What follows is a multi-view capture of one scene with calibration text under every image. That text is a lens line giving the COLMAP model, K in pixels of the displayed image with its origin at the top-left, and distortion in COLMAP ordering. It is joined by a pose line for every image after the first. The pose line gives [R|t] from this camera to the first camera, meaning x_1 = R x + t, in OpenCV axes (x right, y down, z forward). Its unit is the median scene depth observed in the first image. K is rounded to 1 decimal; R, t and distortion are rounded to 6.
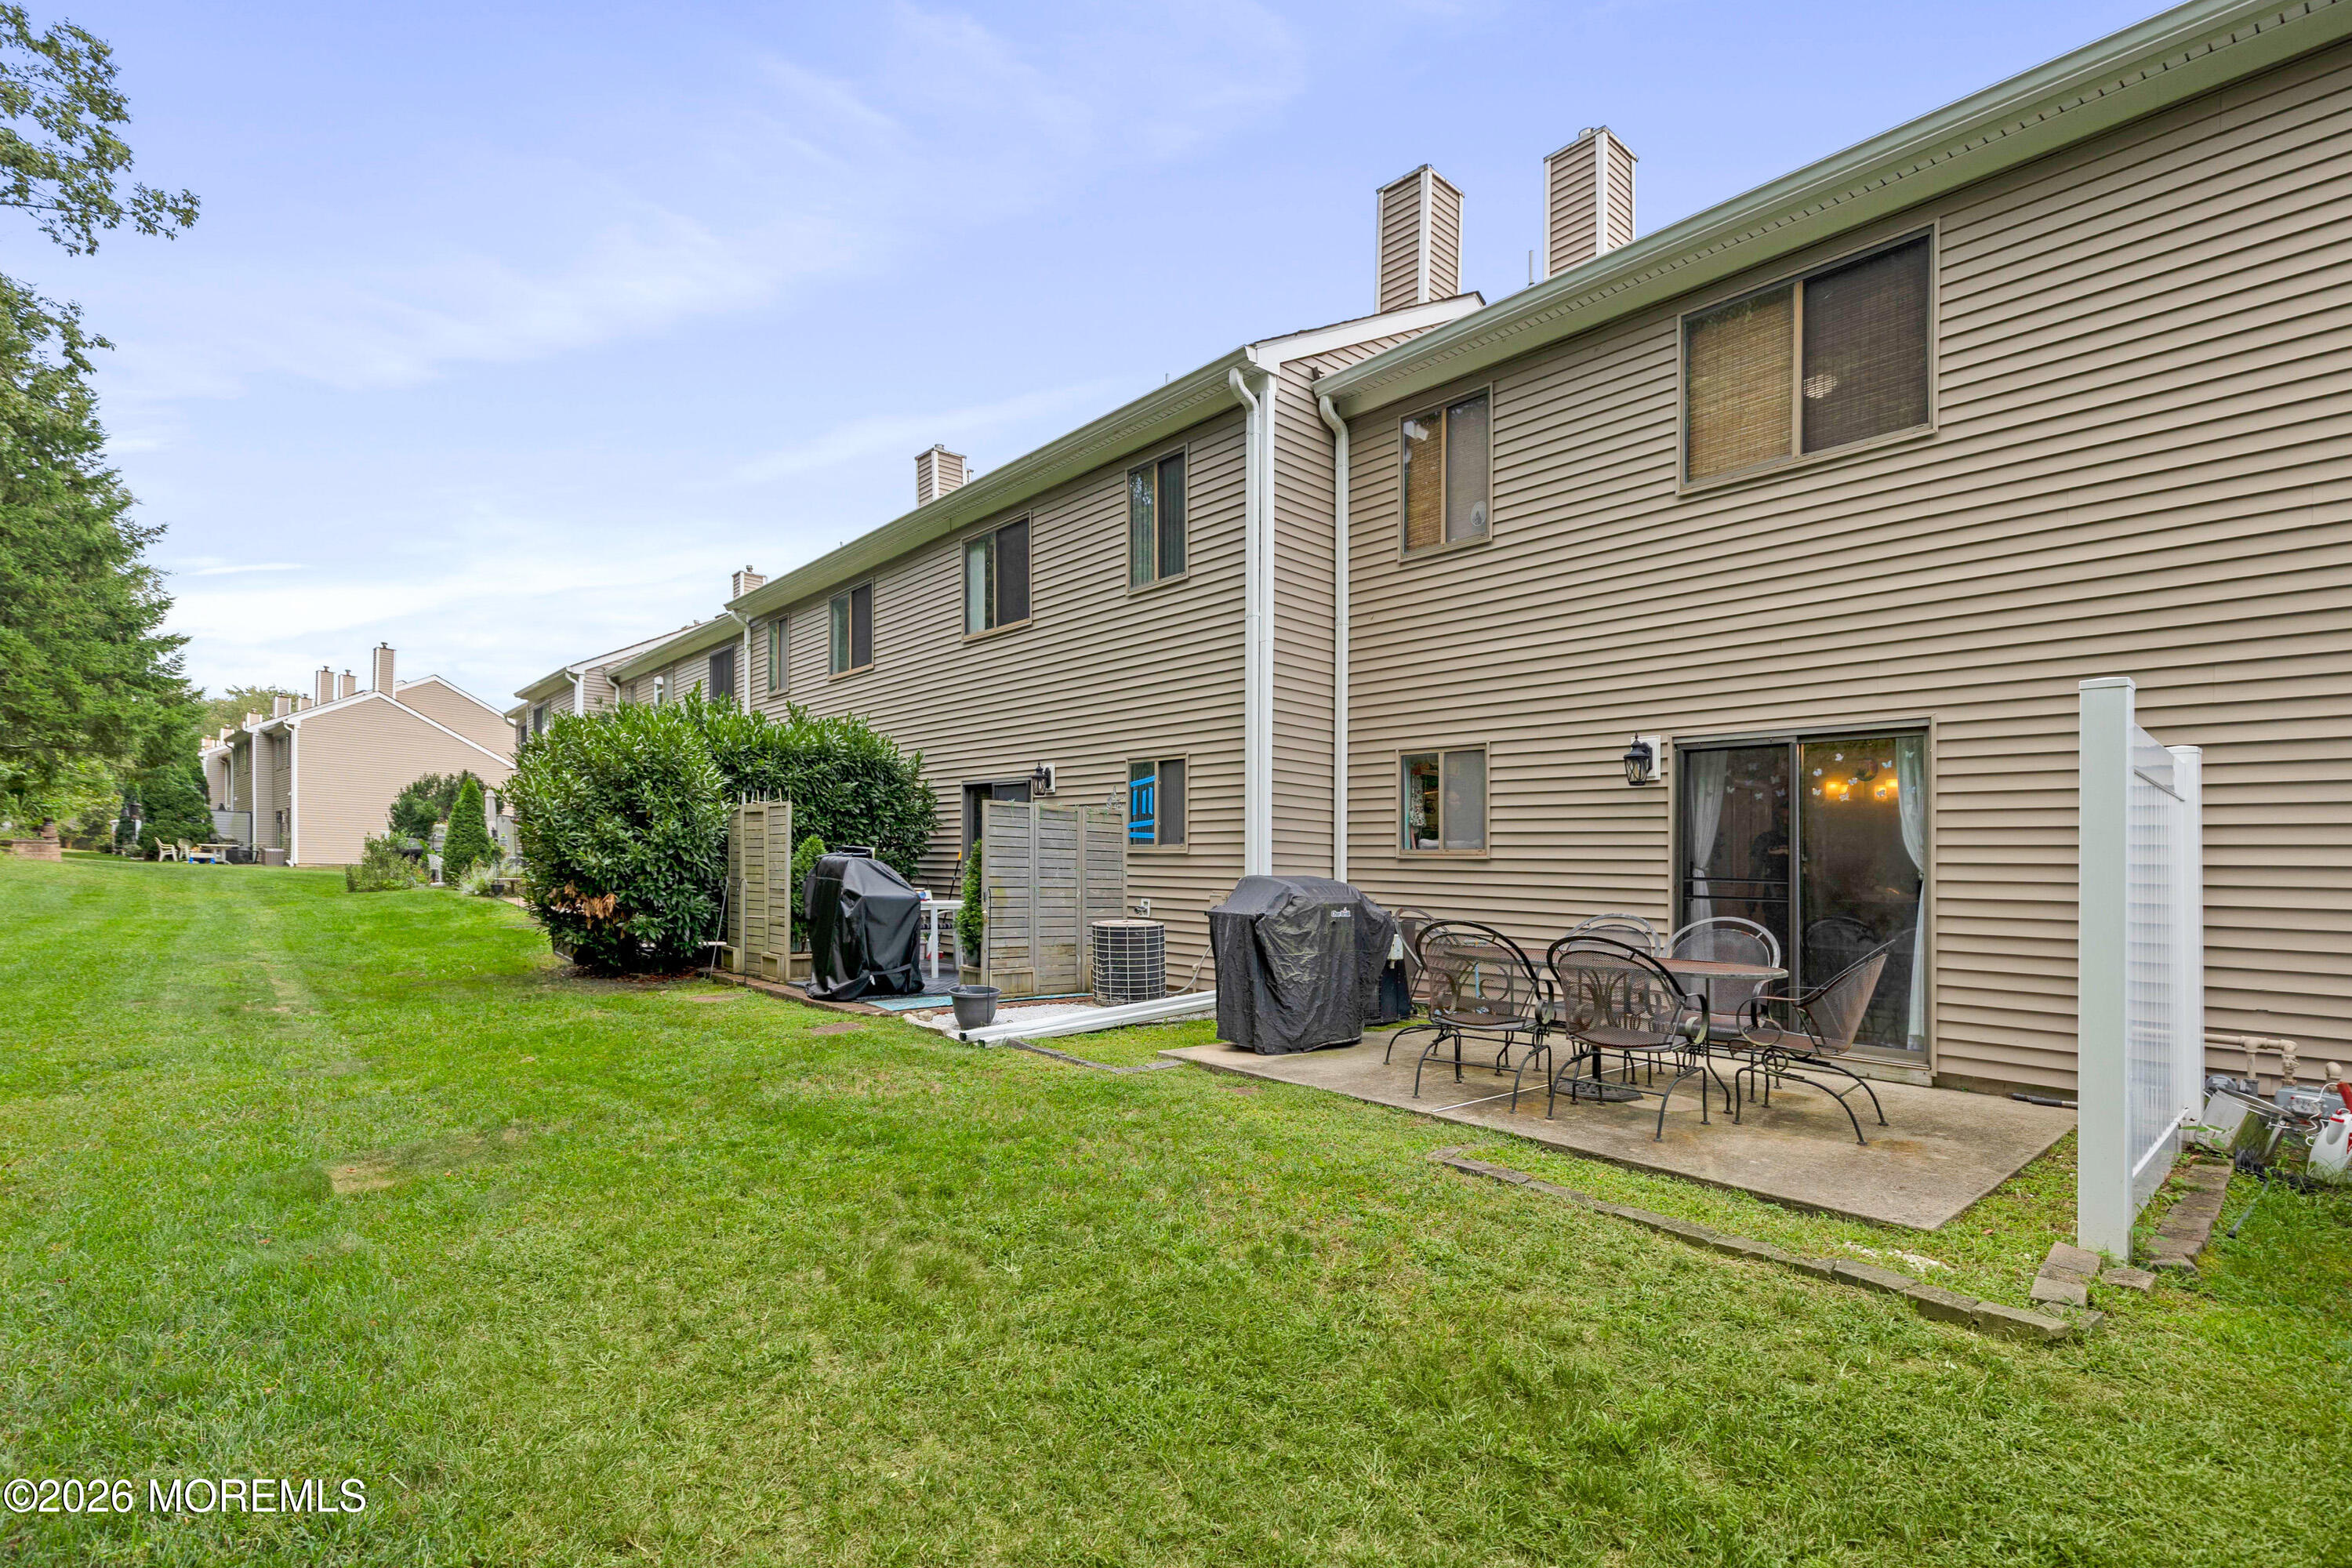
lens RADIAL K [[1077.5, 0, 1210.8], [0, 1077.5, 817.8], [0, 0, 1]] dist [0.002033, 0.000311]
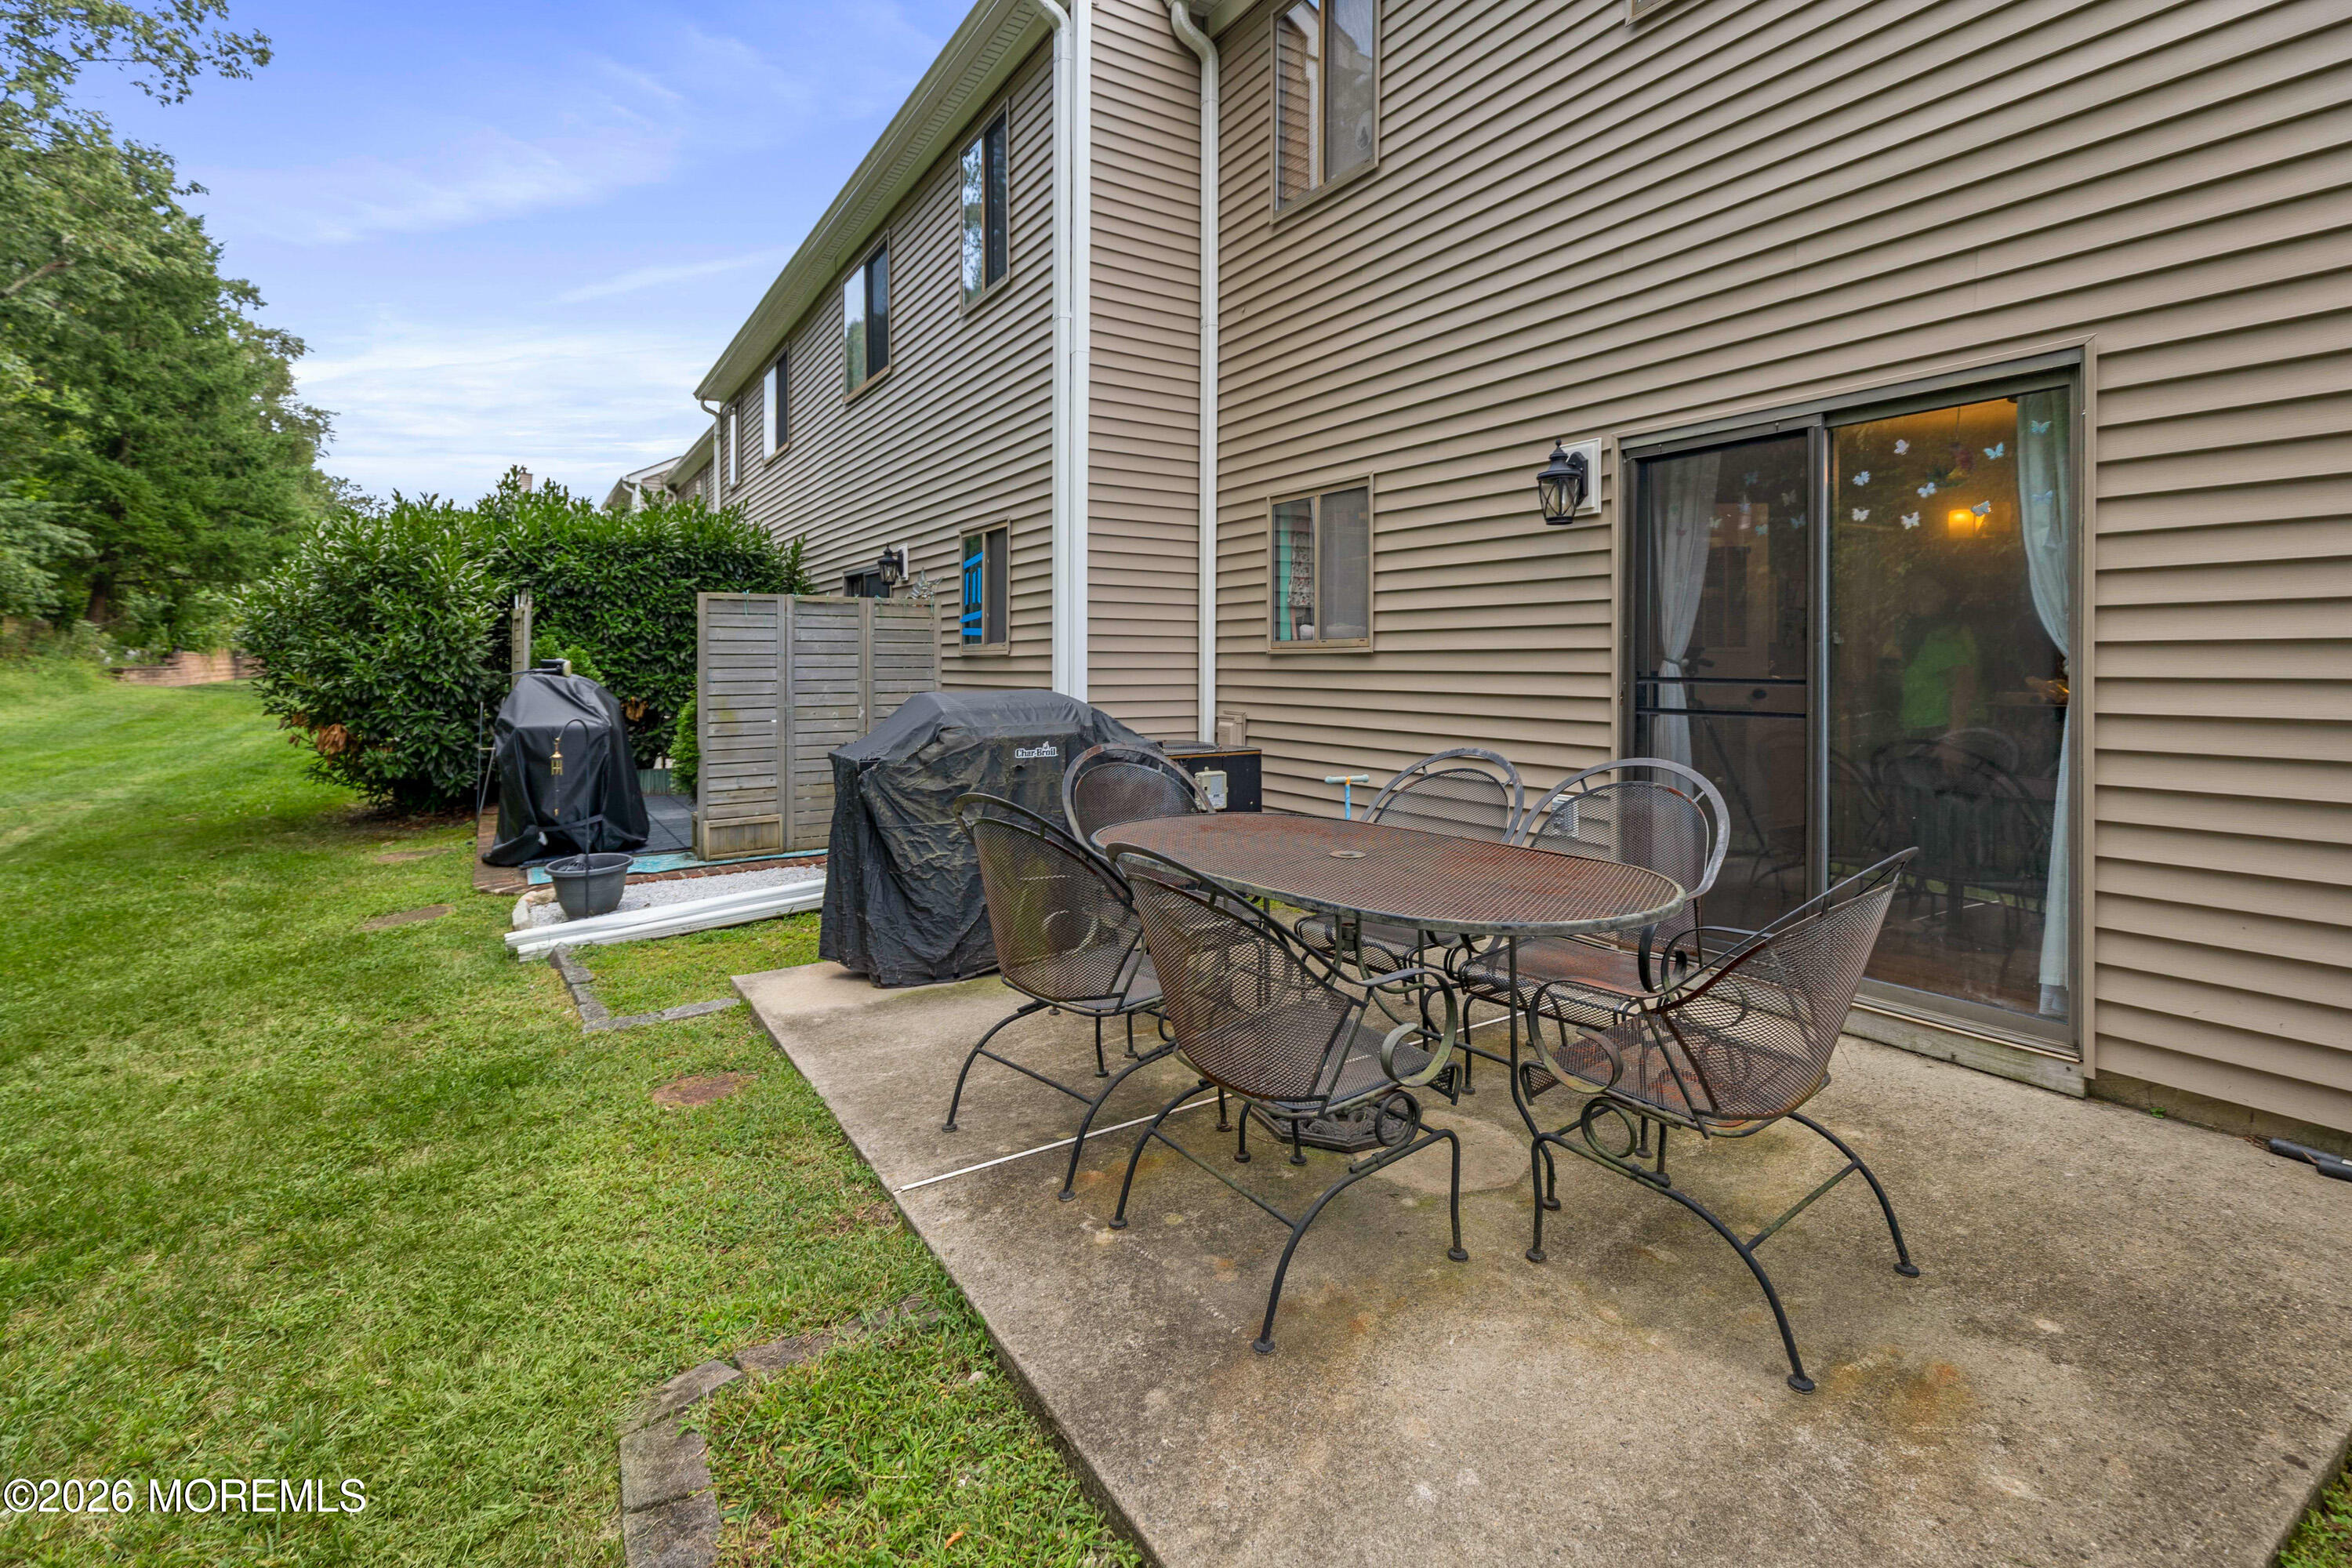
lens RADIAL K [[1075.9, 0, 1199.1], [0, 1075.9, 654.7], [0, 0, 1]] dist [0.004464, 0.000252]
pose [[0.986716, -0.029683, -0.159720, 0.255355], [0.036534, 0.998527, 0.040124, 0.009310], [0.158294, -0.045426, 0.986347, 0.330664]]
